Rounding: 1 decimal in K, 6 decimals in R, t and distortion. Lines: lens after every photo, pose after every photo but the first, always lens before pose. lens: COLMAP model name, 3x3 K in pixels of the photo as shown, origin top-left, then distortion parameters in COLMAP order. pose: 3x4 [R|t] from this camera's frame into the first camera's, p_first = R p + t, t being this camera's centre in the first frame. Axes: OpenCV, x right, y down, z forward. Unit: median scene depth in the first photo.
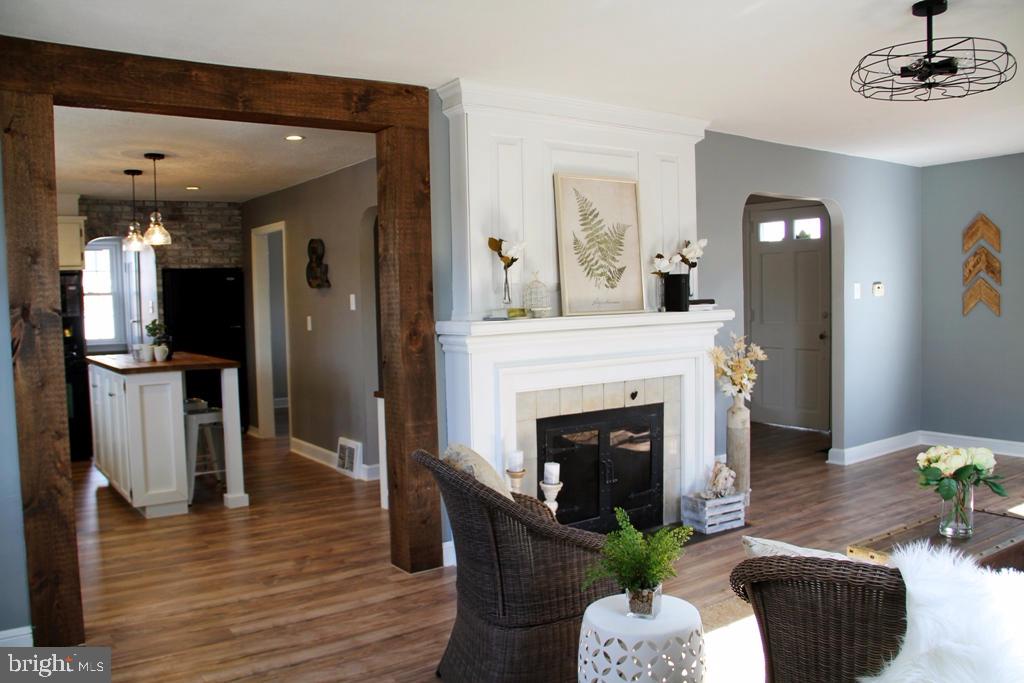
lens RADIAL K [[841.4, 0, 512.0], [0, 841.4, 341.5], [0, 0, 1]] dist [-0.119076, 0.003195]
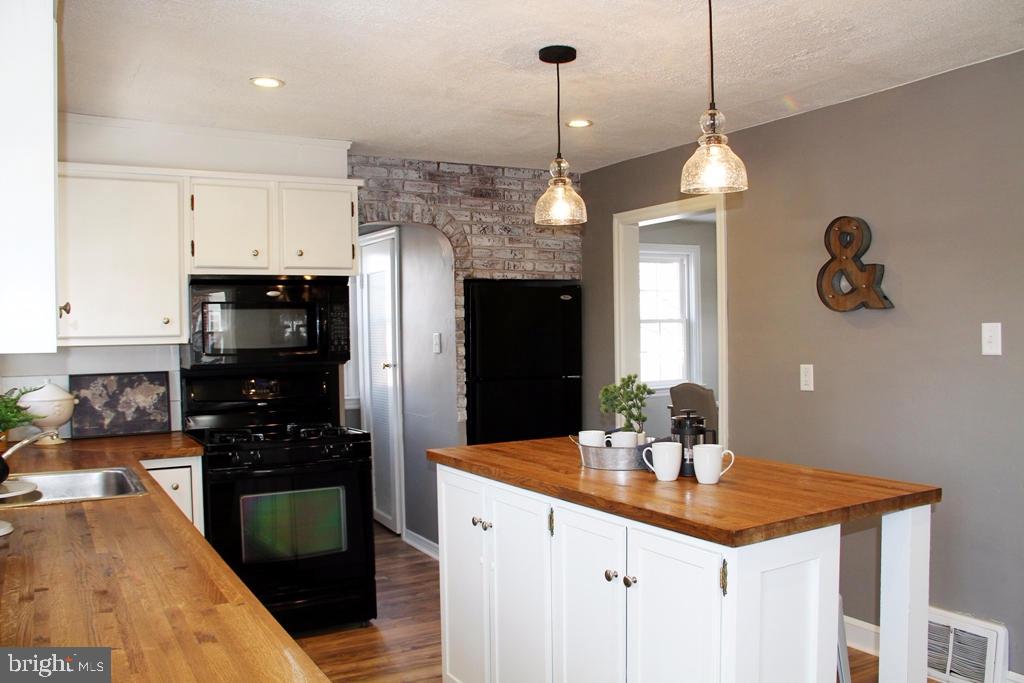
lens RADIAL K [[841.4, 0, 512.0], [0, 841.4, 341.5], [0, 0, 1]] dist [-0.119076, 0.003195]
pose [[0.996312, 0.003580, -0.085734, -0.344325], [-0.006899, 0.999237, -0.038449, -0.020559], [0.085531, 0.038899, 0.995576, 0.410173]]
